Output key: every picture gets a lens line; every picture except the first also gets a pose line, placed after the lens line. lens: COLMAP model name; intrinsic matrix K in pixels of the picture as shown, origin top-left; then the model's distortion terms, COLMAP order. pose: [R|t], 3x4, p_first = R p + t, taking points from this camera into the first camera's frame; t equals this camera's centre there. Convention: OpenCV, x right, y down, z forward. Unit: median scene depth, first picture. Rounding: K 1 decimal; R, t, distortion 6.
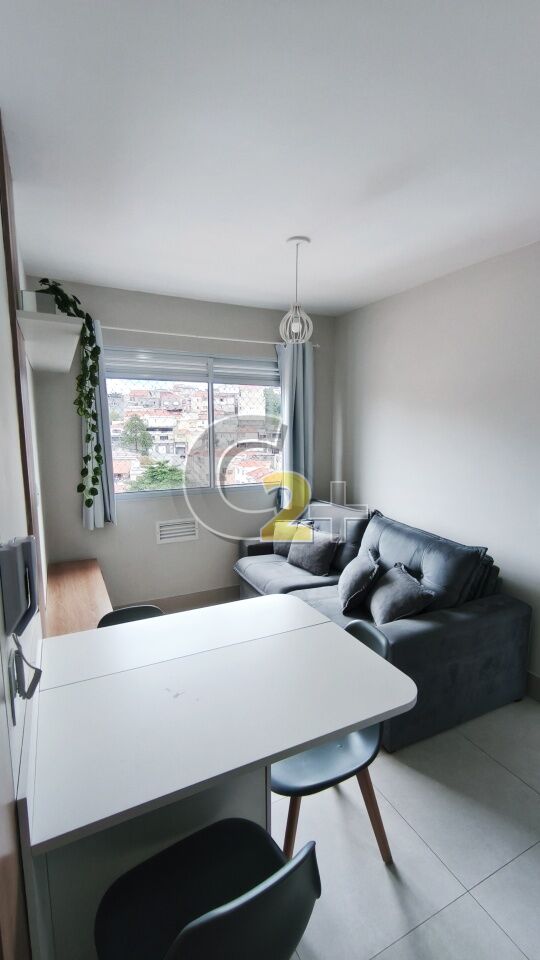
lens RADIAL K [[428.6, 0, 271.7], [0, 428.6, 485.2], [0, 0, 1]] dist [0.000707, 0.000130]
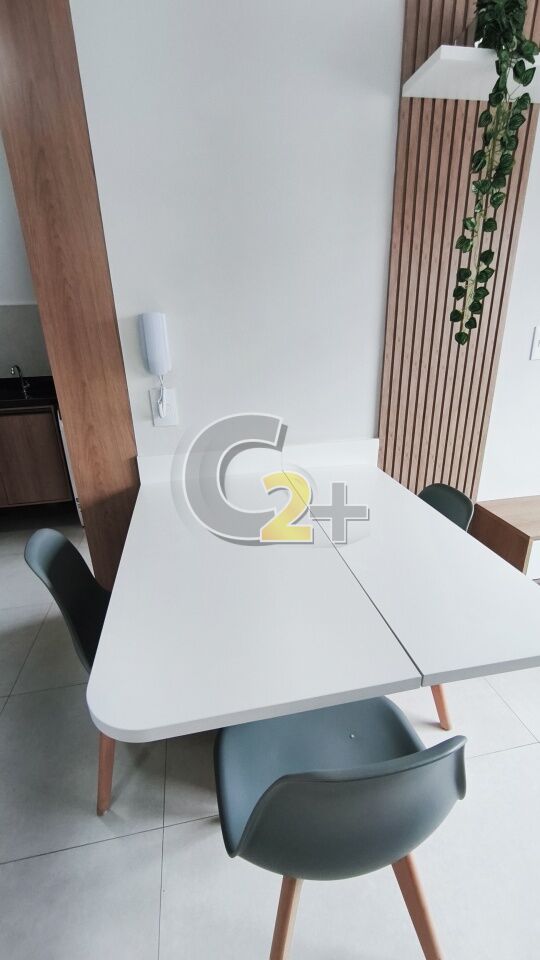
lens RADIAL K [[428.6, 0, 271.7], [0, 428.6, 485.2], [0, 0, 1]] dist [0.000707, 0.000130]
pose [[-0.270578, 0.345812, -0.898444, 0.210203], [-0.110124, 0.916012, 0.385739, 0.011159], [0.956379, 0.203312, -0.209771, 0.416143]]
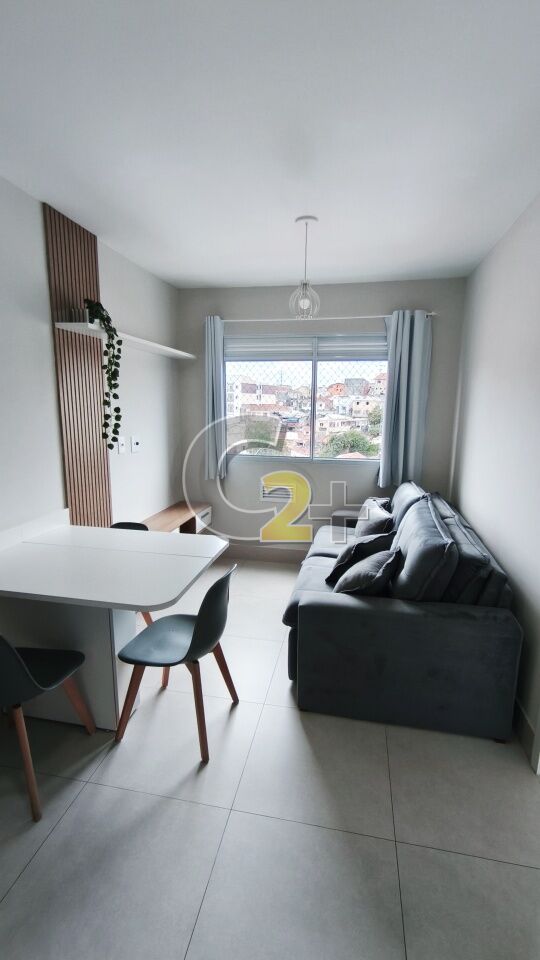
lens RADIAL K [[428.6, 0, 271.7], [0, 428.6, 485.2], [0, 0, 1]] dist [0.000707, 0.000130]
pose [[0.790948, 0.119698, -0.600062, 0.439389], [-0.097204, 0.992806, 0.069915, 0.007724], [0.604114, 0.003029, 0.796892, 0.067467]]
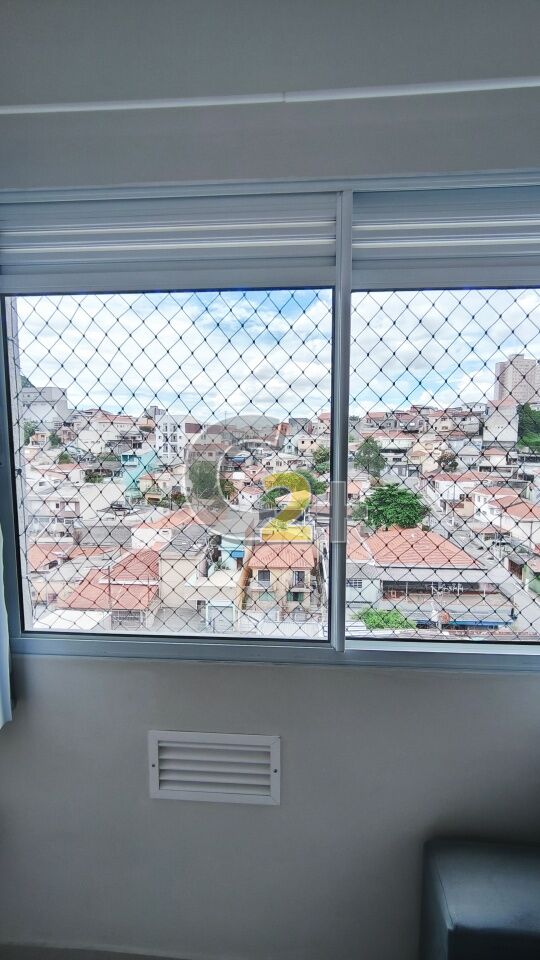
lens RADIAL K [[428.6, 0, 271.7], [0, 428.6, 485.2], [0, 0, 1]] dist [0.000707, 0.000130]
pose [[0.861505, 0.047196, -0.505551, -0.029521], [-0.072252, 0.996933, -0.030056, -0.089179], [0.502583, 0.062421, 0.862273, 0.684473]]
